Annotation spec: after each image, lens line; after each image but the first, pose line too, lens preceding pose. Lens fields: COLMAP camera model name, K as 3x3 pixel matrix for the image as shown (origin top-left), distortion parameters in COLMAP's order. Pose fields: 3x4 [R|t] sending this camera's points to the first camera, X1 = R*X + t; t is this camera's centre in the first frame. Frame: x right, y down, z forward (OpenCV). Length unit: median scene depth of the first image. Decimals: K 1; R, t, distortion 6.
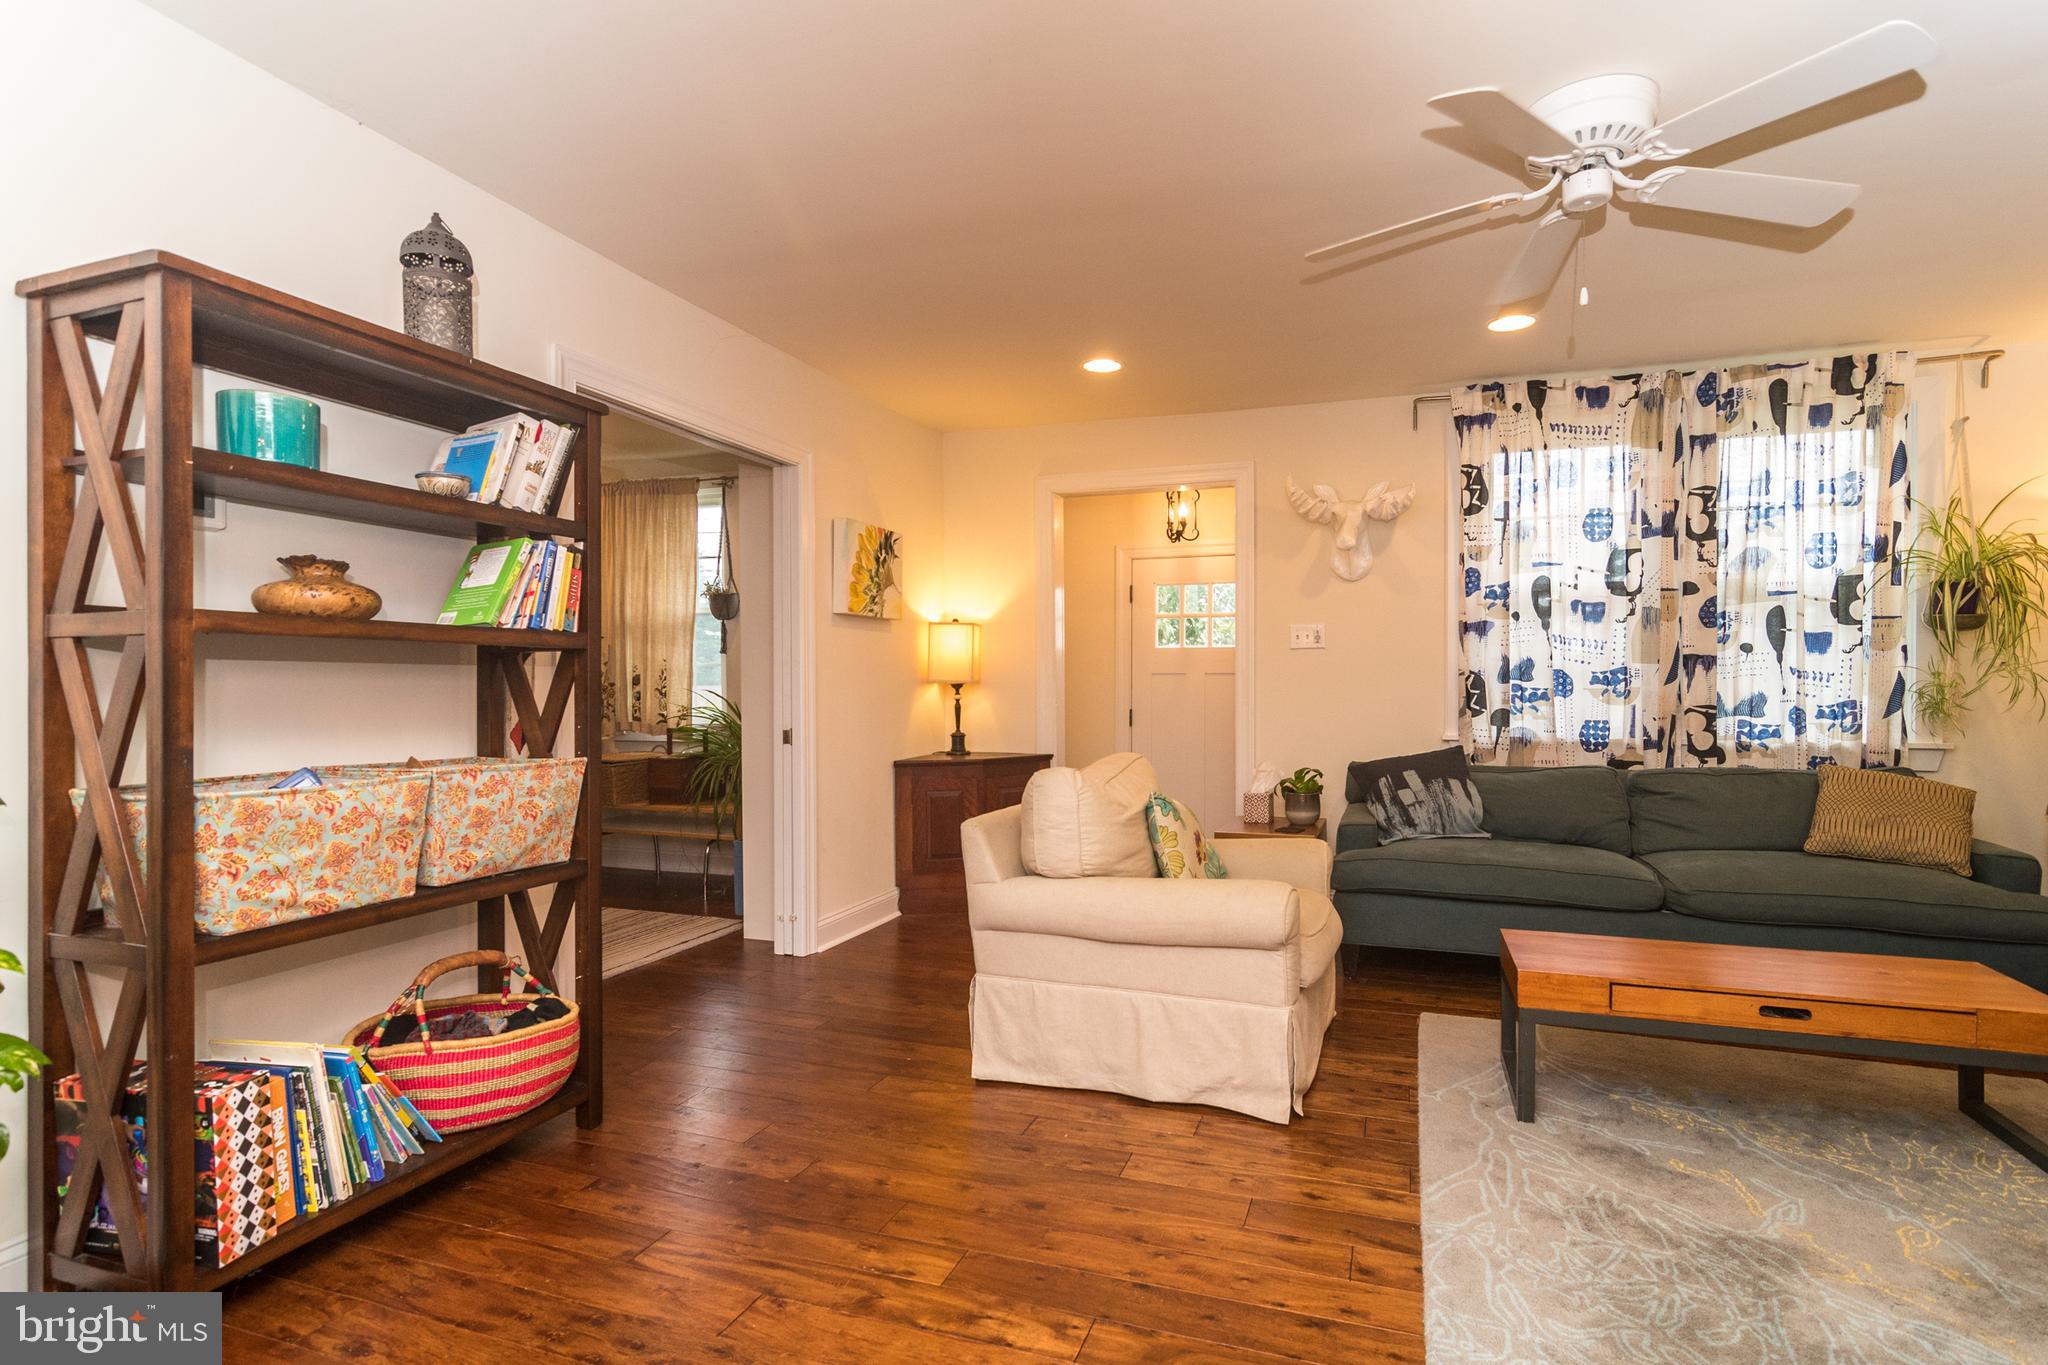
lens RADIAL K [[1008.9, 0, 1029.4], [0, 1008.9, 694.0], [0, 0, 1]] dist [0.000038, 0.000785]
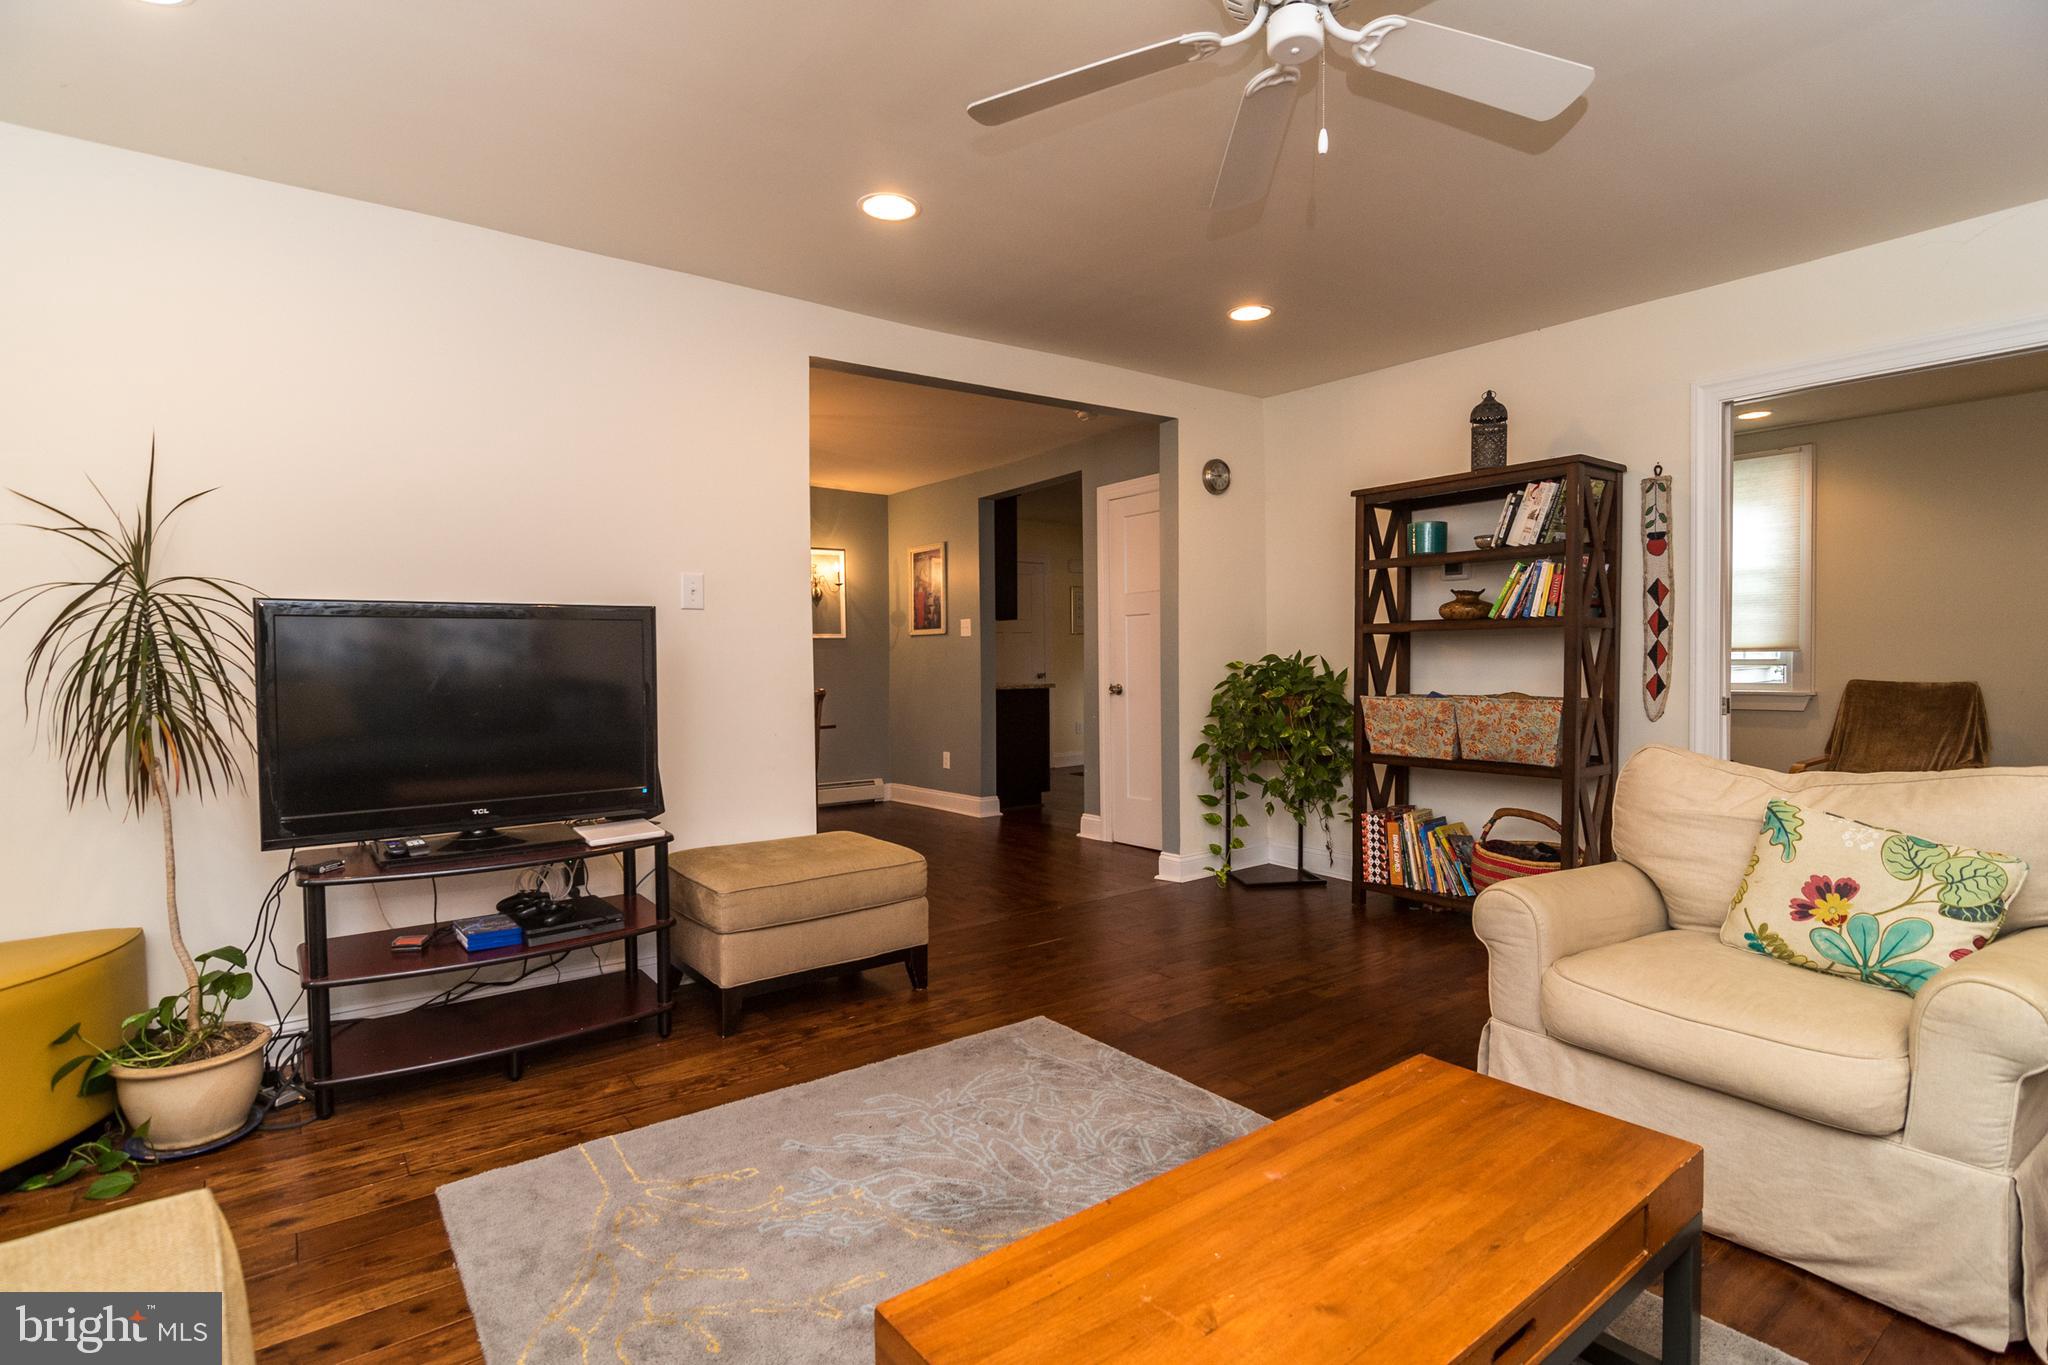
lens RADIAL K [[976.7, 0, 1024.0], [0, 976.7, 682.5], [0, 0, 1]] dist [-0.040755, 0.000058]
pose [[-0.545547, 0.031134, -0.837502, 0.752075], [0.006759, 0.999441, 0.032751, -0.009666], [0.838053, 0.012207, -0.545452, 0.708171]]
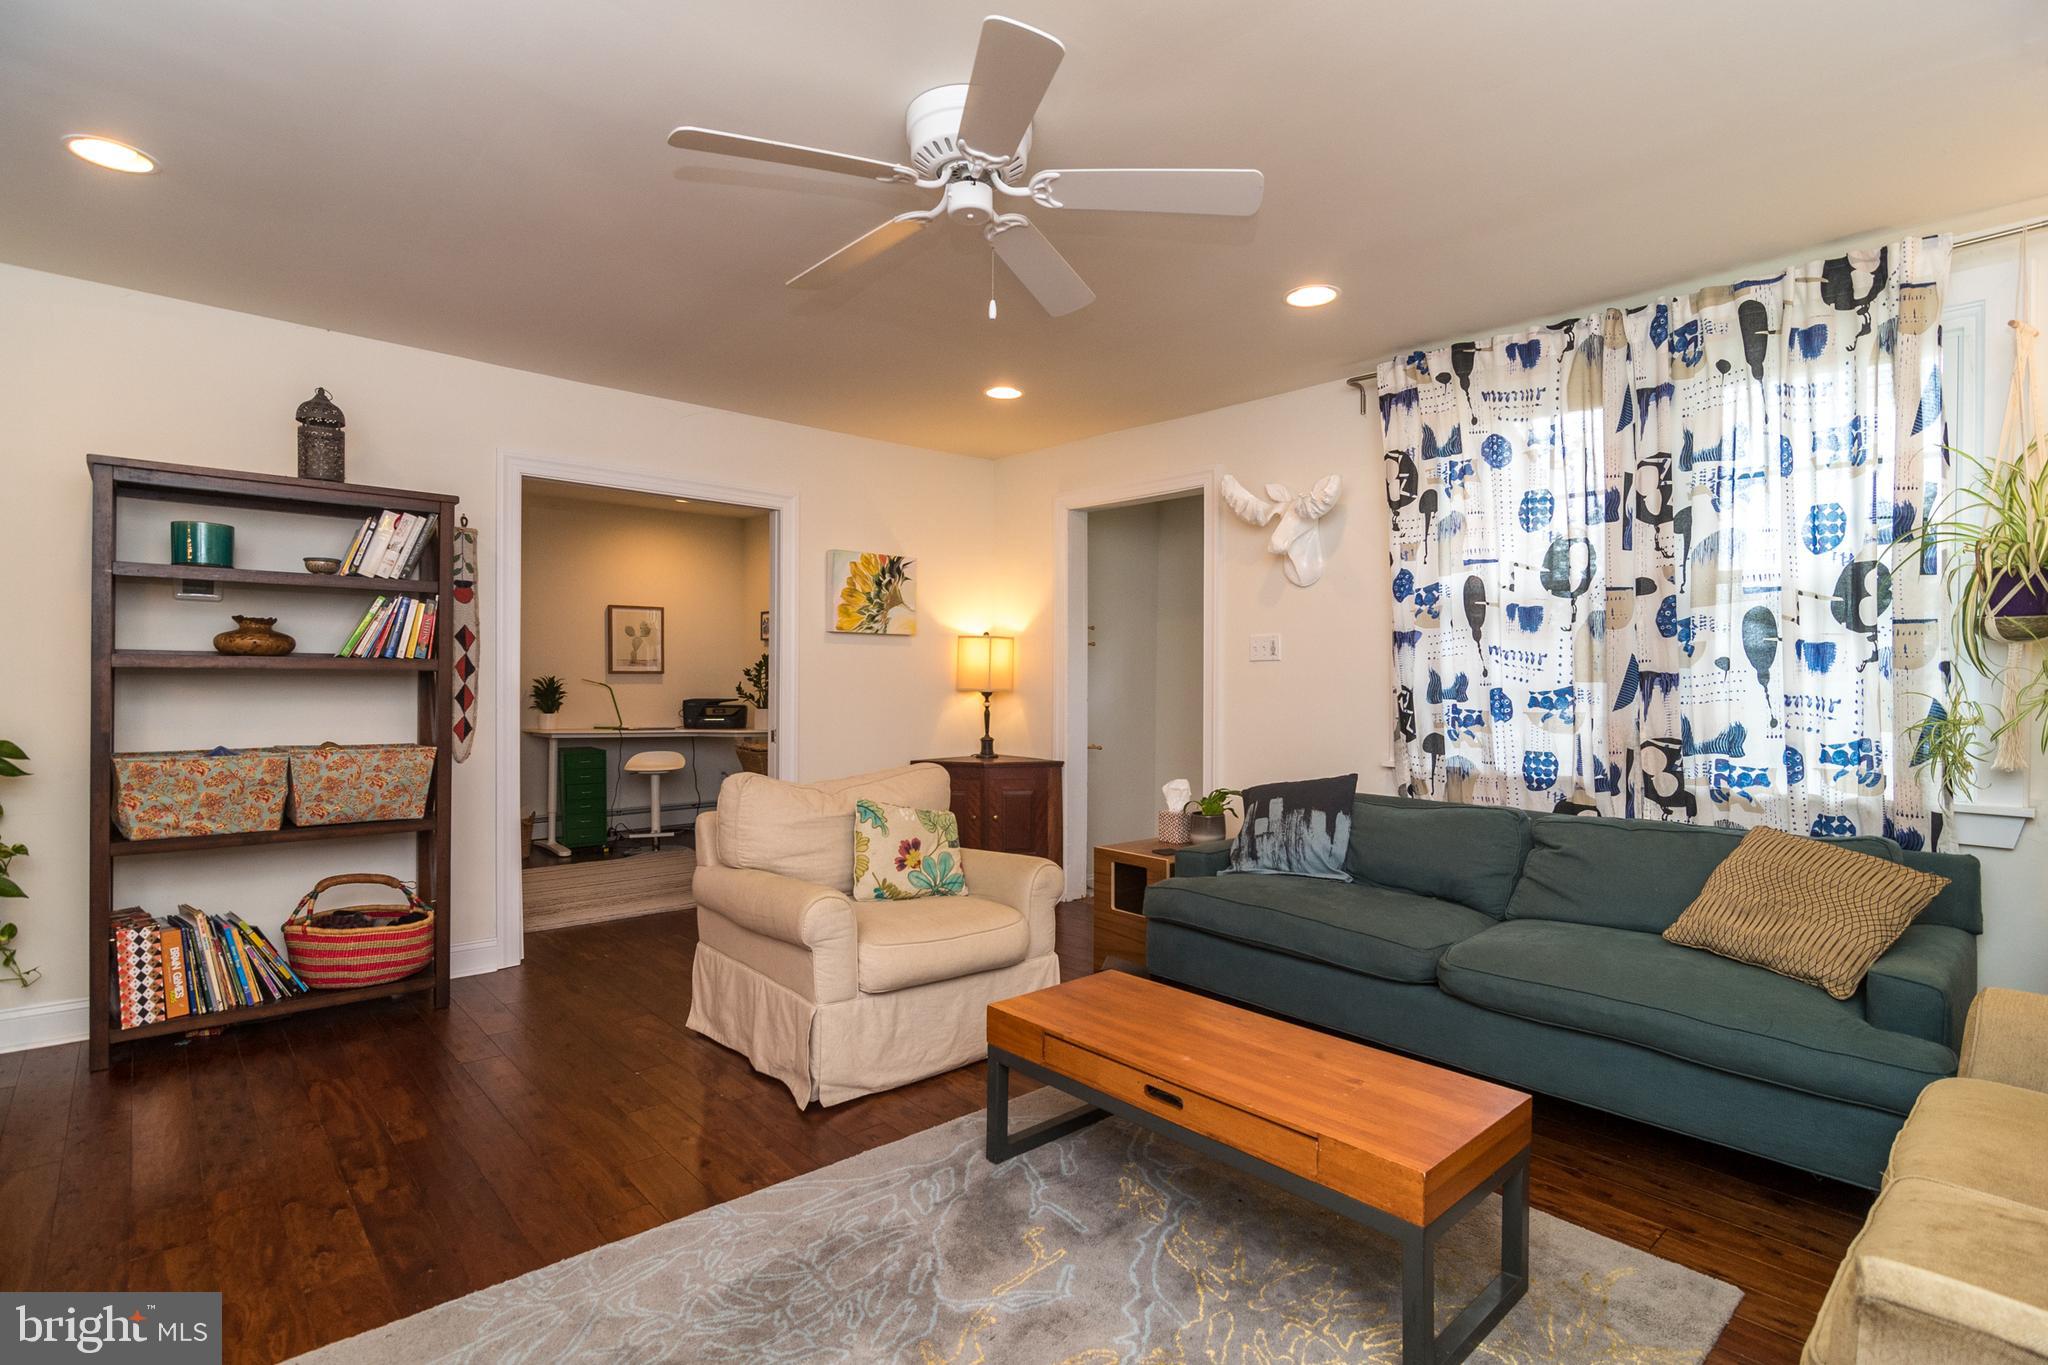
lens RADIAL K [[988.7, 0, 1012.8], [0, 988.7, 689.8], [0, 0, 1]] dist [-0.011018, 0.000236]
pose [[0.878101, 0.013737, -0.478279, 0.598396], [-0.013833, 0.999899, 0.003322, -0.021465], [0.478276, 0.003698, 0.878202, 0.107762]]
